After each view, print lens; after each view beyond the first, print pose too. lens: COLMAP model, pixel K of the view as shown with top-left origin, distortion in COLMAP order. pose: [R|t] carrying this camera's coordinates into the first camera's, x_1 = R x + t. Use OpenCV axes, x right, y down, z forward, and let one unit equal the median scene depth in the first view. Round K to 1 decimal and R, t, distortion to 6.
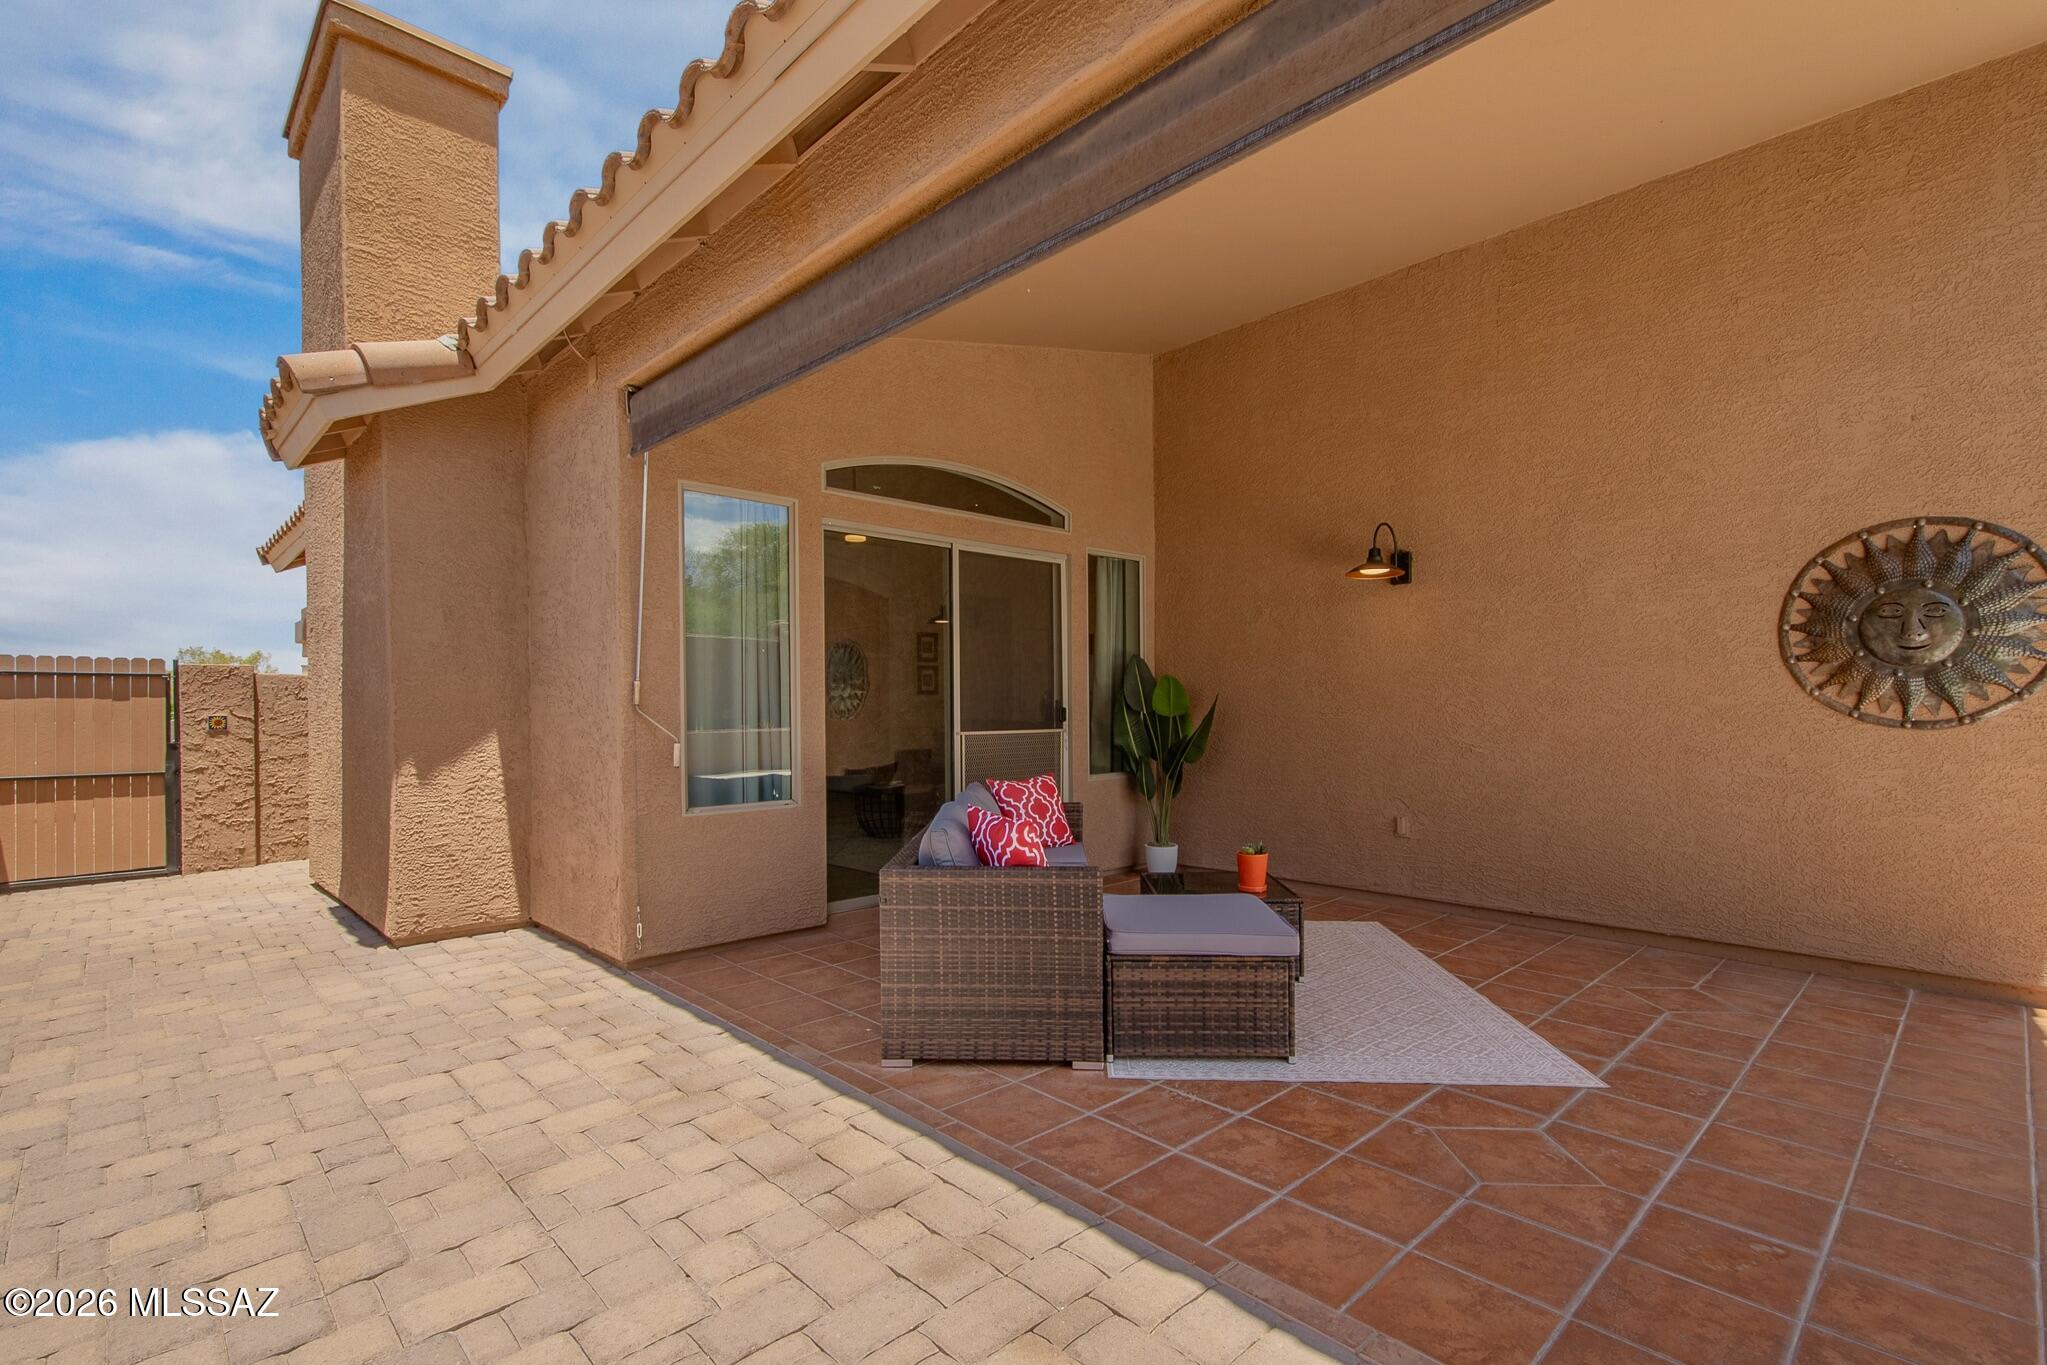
lens RADIAL K [[937.6, 0, 1023.4], [0, 937.6, 705.1], [0, 0, 1]] dist [0.014114, 0.000292]
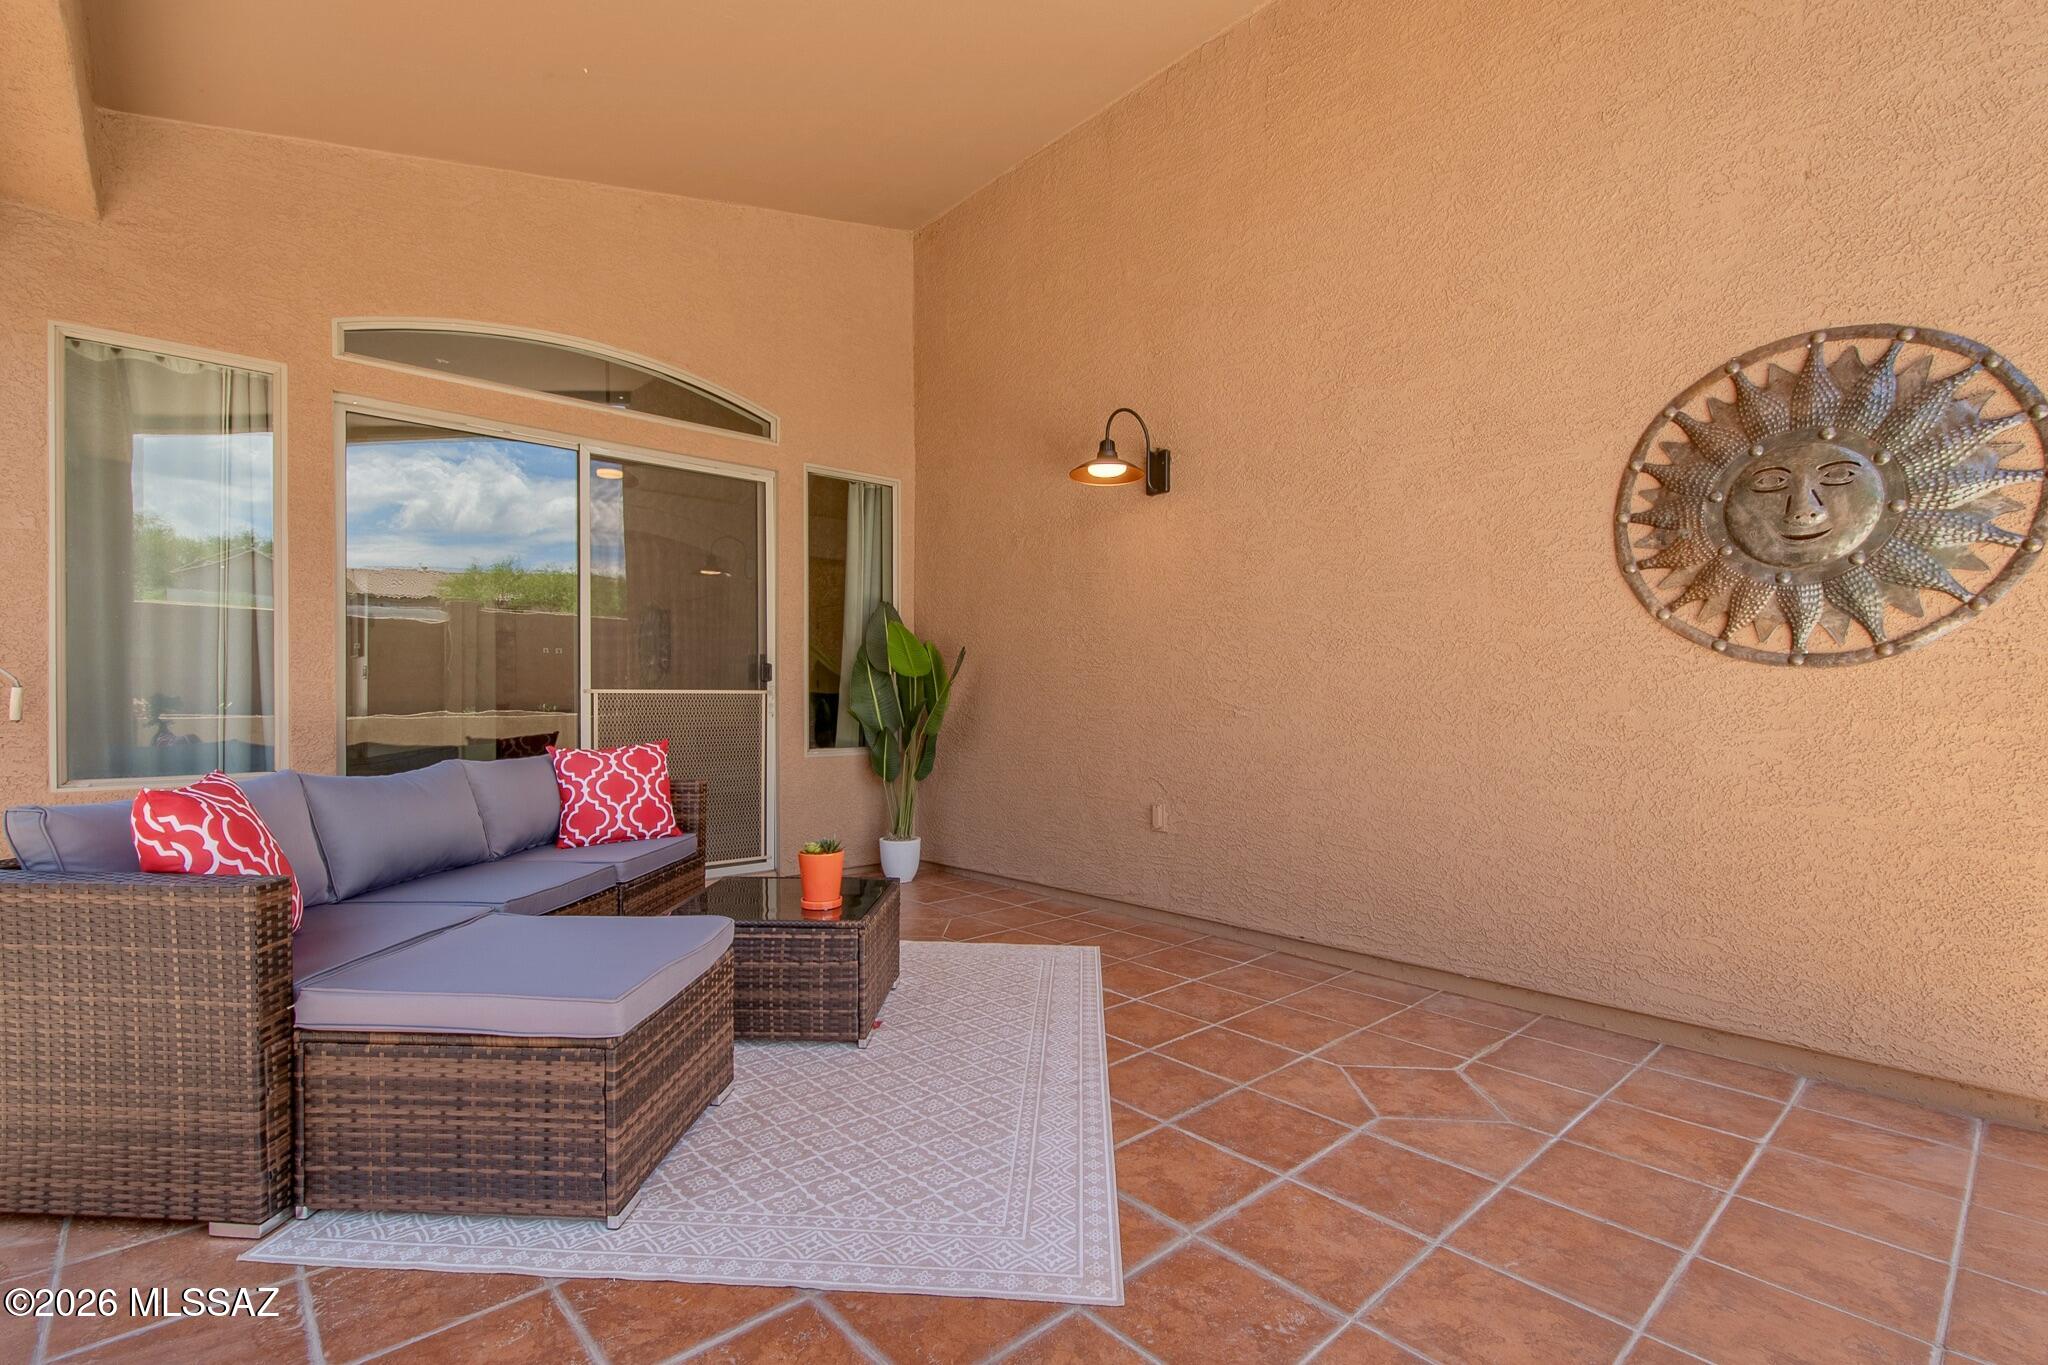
lens RADIAL K [[928.3, 0, 996.4], [0, 928.3, 693.8], [0, 0, 1]] dist [0.012864, -0.001290]
pose [[0.999094, 0.004732, -0.042305, 0.375493], [-0.004932, 0.999977, -0.004636, 0.043079], [0.042283, 0.004840, 0.999094, 0.312920]]
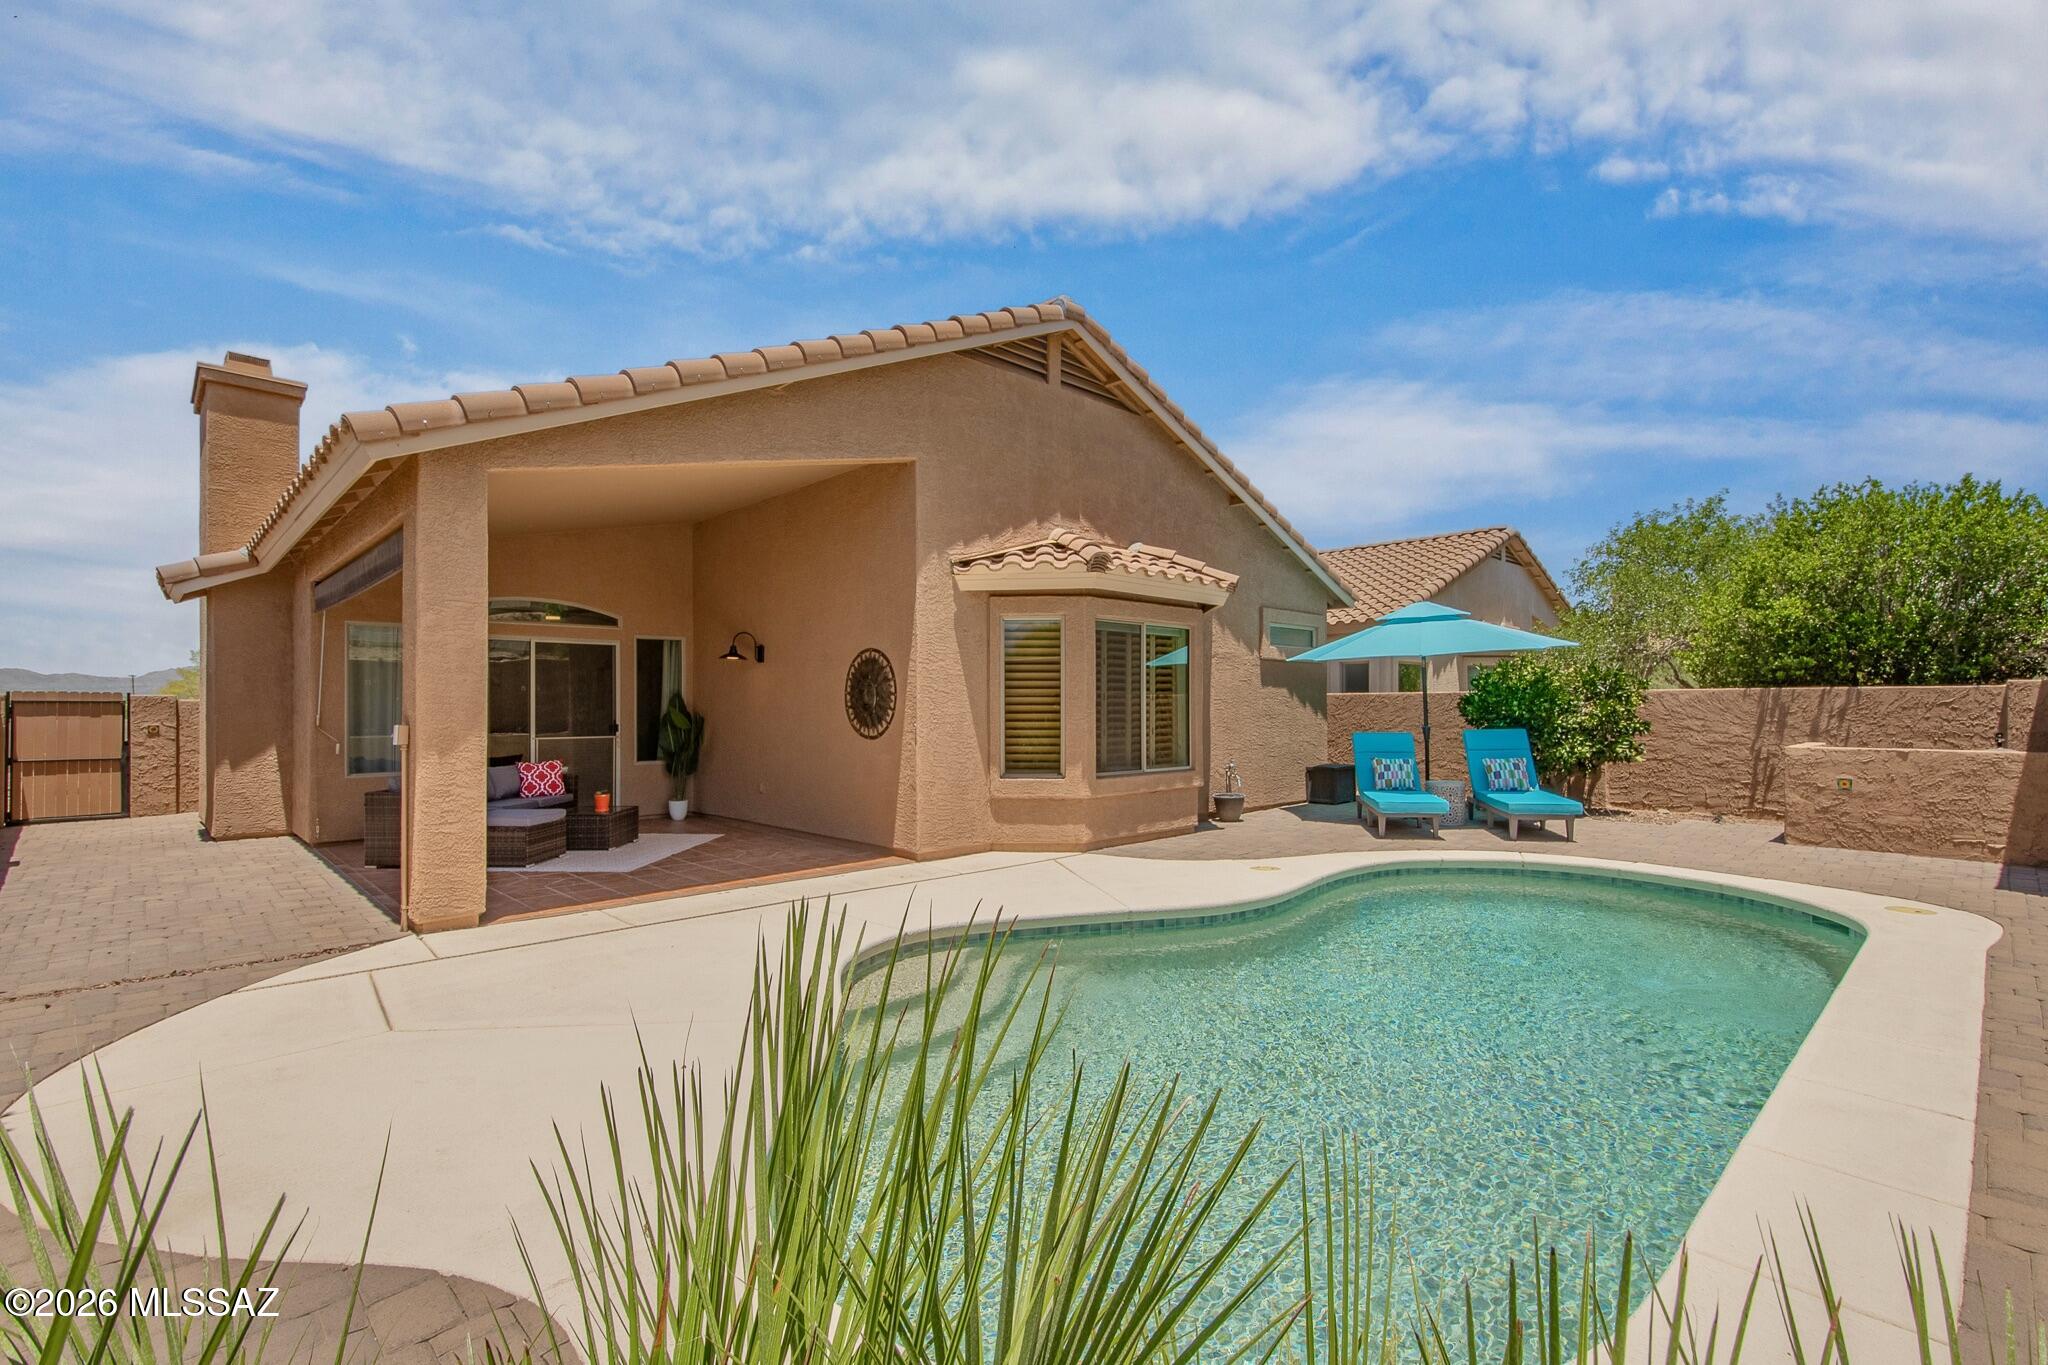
lens RADIAL K [[898.3, 0, 1026.3], [0, 898.3, 696.5], [0, 0, 1]] dist [0.009650, 0.000050]
pose [[0.999932, 0.004981, 0.010533, 1.145349], [-0.004880, 0.999942, -0.009599, -0.053479], [-0.010580, 0.009547, 0.999898, -1.057533]]
